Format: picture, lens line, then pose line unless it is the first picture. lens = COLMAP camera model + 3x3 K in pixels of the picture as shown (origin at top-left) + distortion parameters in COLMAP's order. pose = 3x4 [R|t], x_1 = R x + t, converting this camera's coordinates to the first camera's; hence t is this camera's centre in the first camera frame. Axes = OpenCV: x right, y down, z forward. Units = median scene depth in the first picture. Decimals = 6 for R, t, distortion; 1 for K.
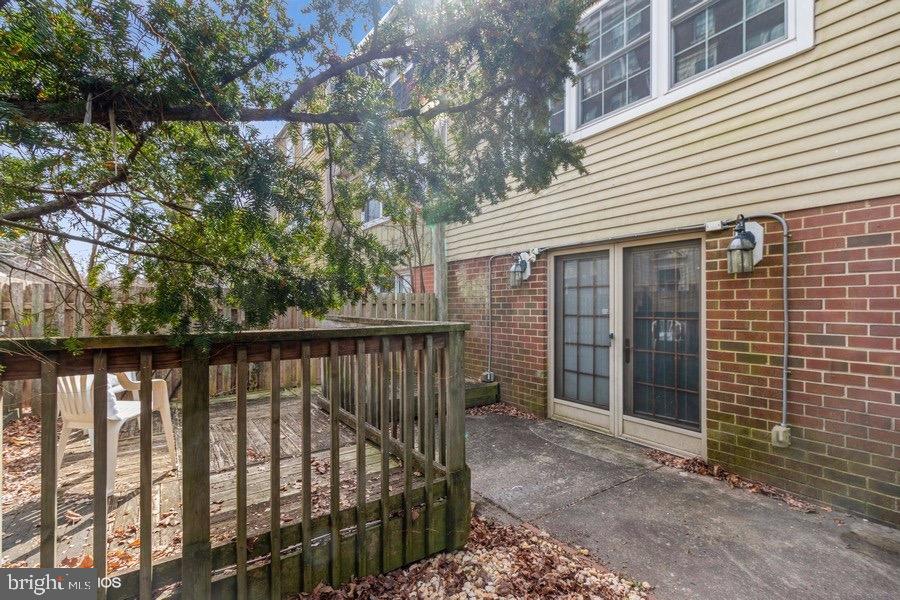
lens RADIAL K [[414.1, 0, 449.6], [0, 414.1, 305.8], [0, 0, 1]] dist [0.004122, -0.000117]
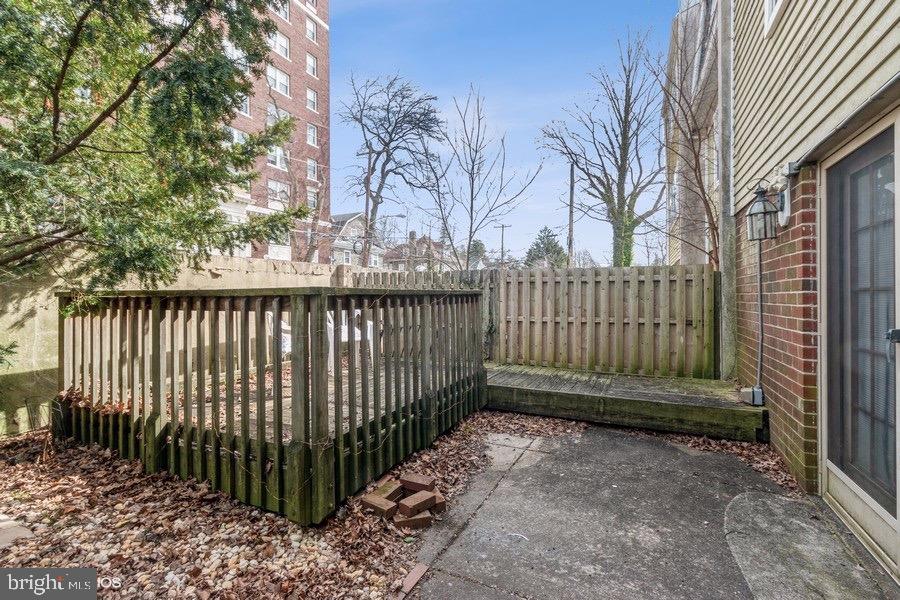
lens RADIAL K [[414.1, 0, 450.5], [0, 414.1, 296.2], [0, 0, 1]] dist [0.004122, -0.000117]
pose [[0.504273, -0.000914, -0.863544, 0.448637], [0.004819, 0.999987, 0.001756, 0.025949], [0.863531, -0.005047, 0.504270, 0.360503]]
